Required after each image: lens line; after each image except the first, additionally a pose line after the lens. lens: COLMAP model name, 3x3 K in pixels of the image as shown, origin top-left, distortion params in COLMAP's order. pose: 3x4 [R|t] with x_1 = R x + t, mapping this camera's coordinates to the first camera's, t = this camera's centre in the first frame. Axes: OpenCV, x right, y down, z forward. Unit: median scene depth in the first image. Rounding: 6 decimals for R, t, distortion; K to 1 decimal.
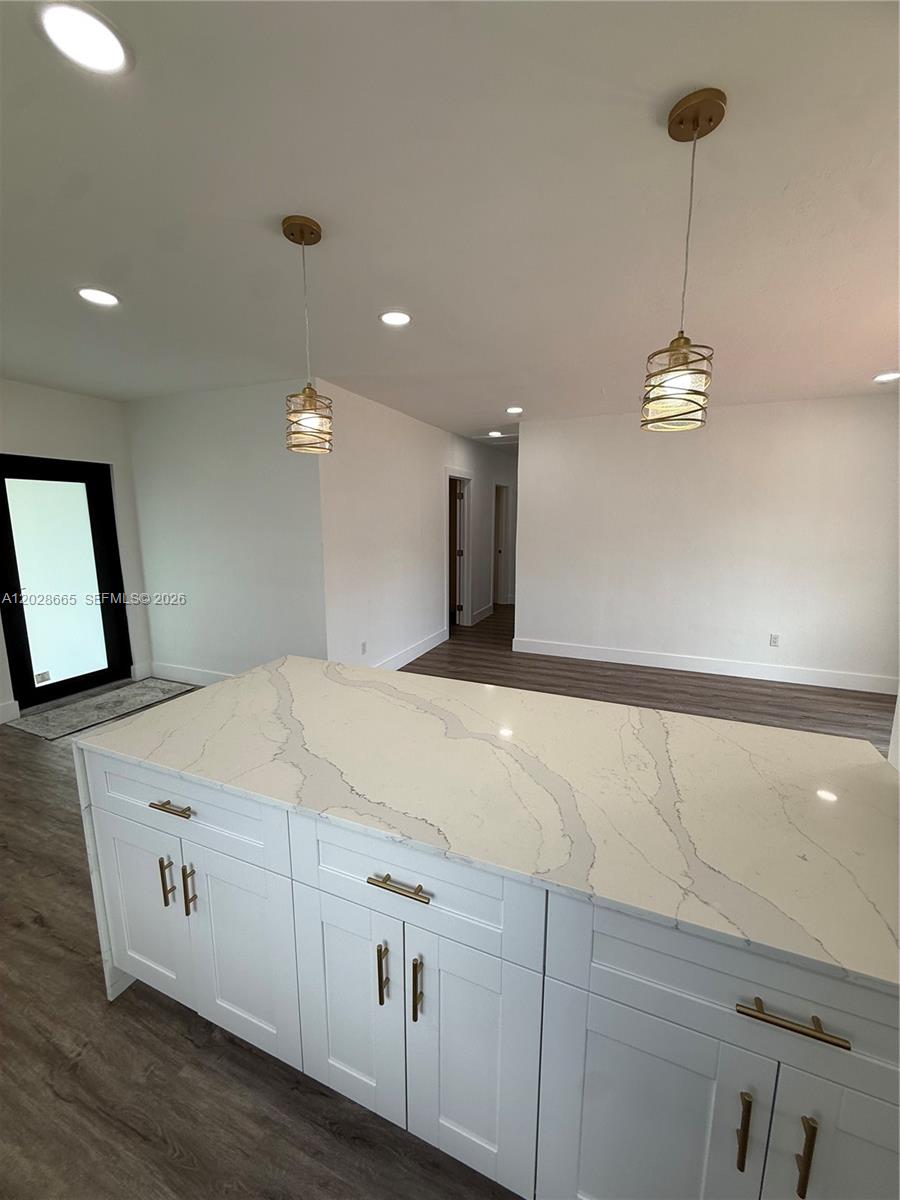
lens RADIAL K [[479.5, 0, 450.0], [0, 479.5, 600.0], [0, 0, 1]] dist [-0.001530, -0.000010]
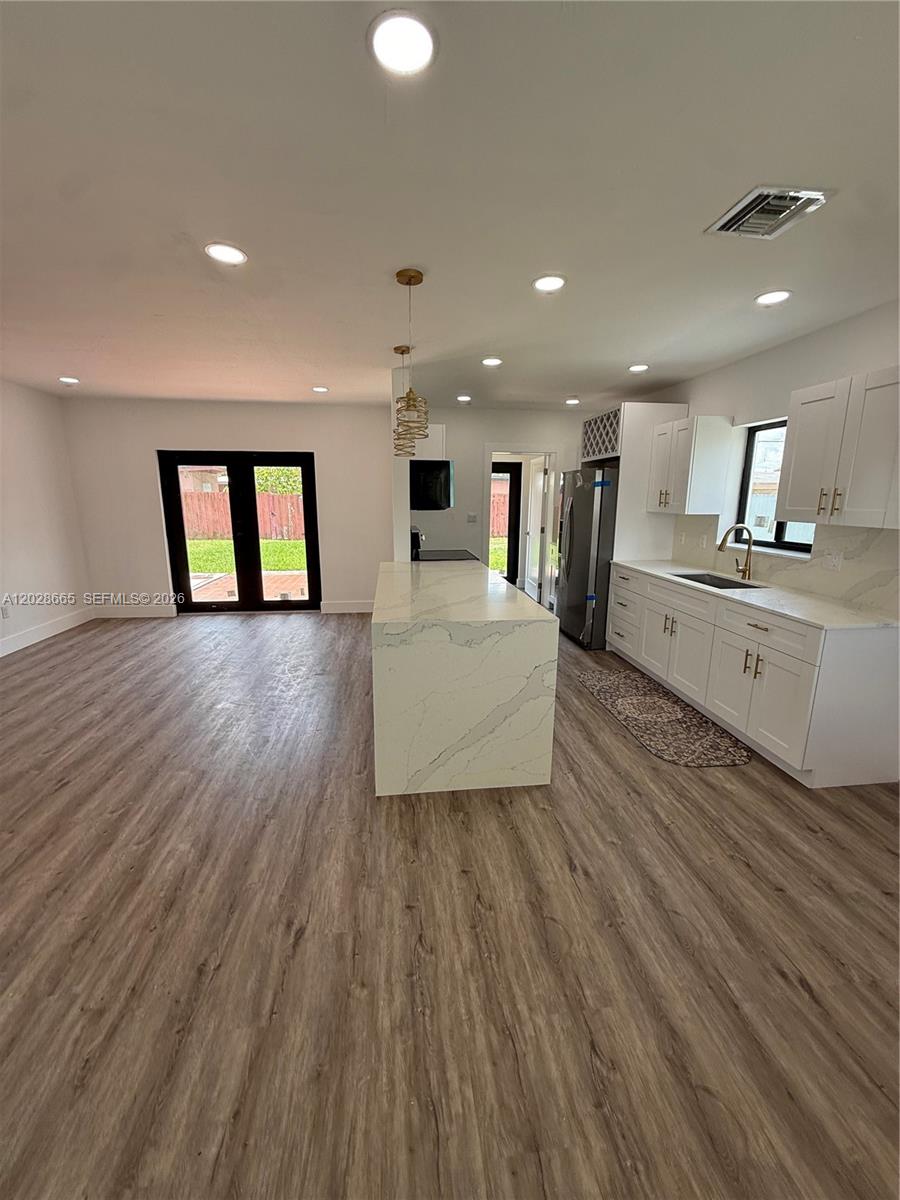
lens RADIAL K [[479.5, 0, 450.0], [0, 479.5, 600.0], [0, 0, 1]] dist [-0.001530, -0.000010]
pose [[-0.502999, -0.189894, 0.843168, -1.516452], [0.135451, 0.946190, 0.293901, -0.259054], [-0.853607, 0.262040, -0.450211, 1.563693]]
